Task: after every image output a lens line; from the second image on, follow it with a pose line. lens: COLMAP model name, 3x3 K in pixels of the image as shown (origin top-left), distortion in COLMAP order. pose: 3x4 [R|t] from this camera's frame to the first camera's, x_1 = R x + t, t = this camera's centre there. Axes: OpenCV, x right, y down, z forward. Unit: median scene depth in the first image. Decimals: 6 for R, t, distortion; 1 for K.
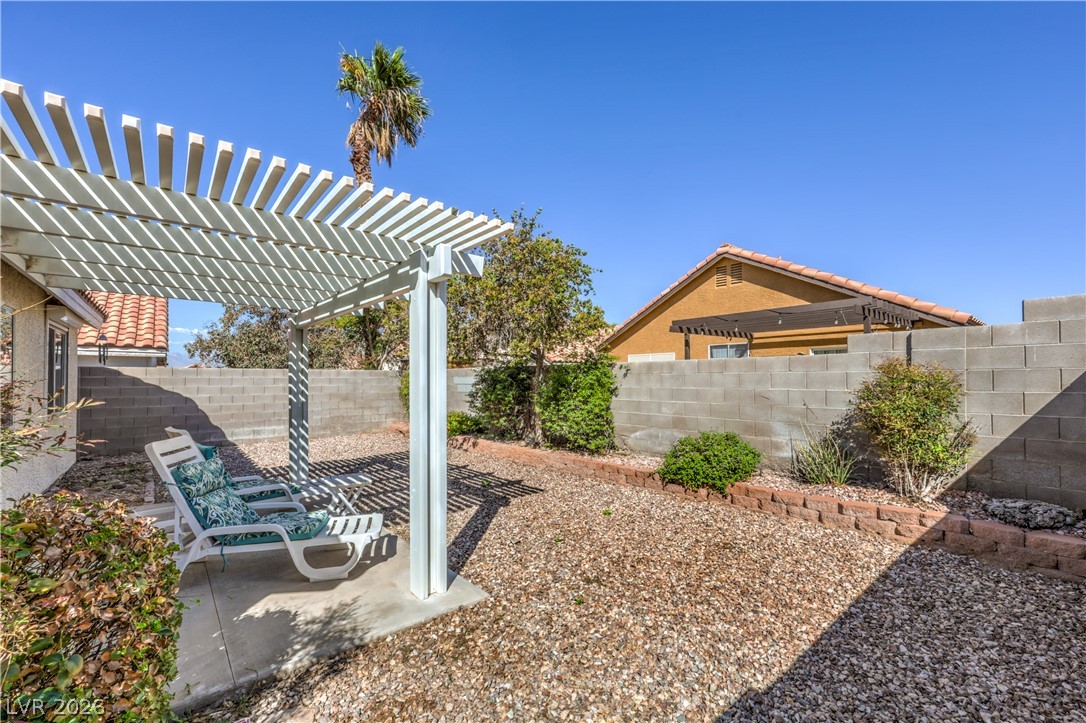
lens RADIAL K [[433.8, 0, 543.5], [0, 433.8, 376.5], [0, 0, 1]] dist [0.000586, -0.000039]
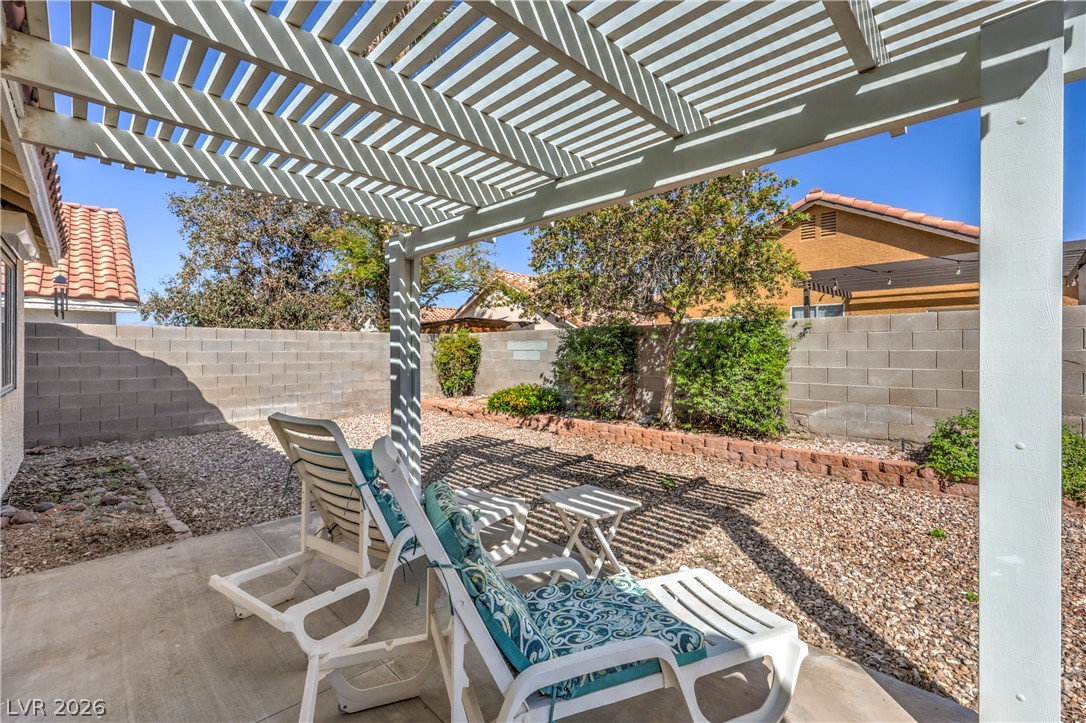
lens RADIAL K [[453.7, 0, 549.6], [0, 453.7, 353.0], [0, 0, 1]] dist [0.000006, -0.000067]
pose [[0.996965, 0.001122, 0.077840, -0.246009], [-0.002102, 0.999920, 0.012507, 0.015069], [-0.077820, -0.012633, 0.996887, 0.180094]]
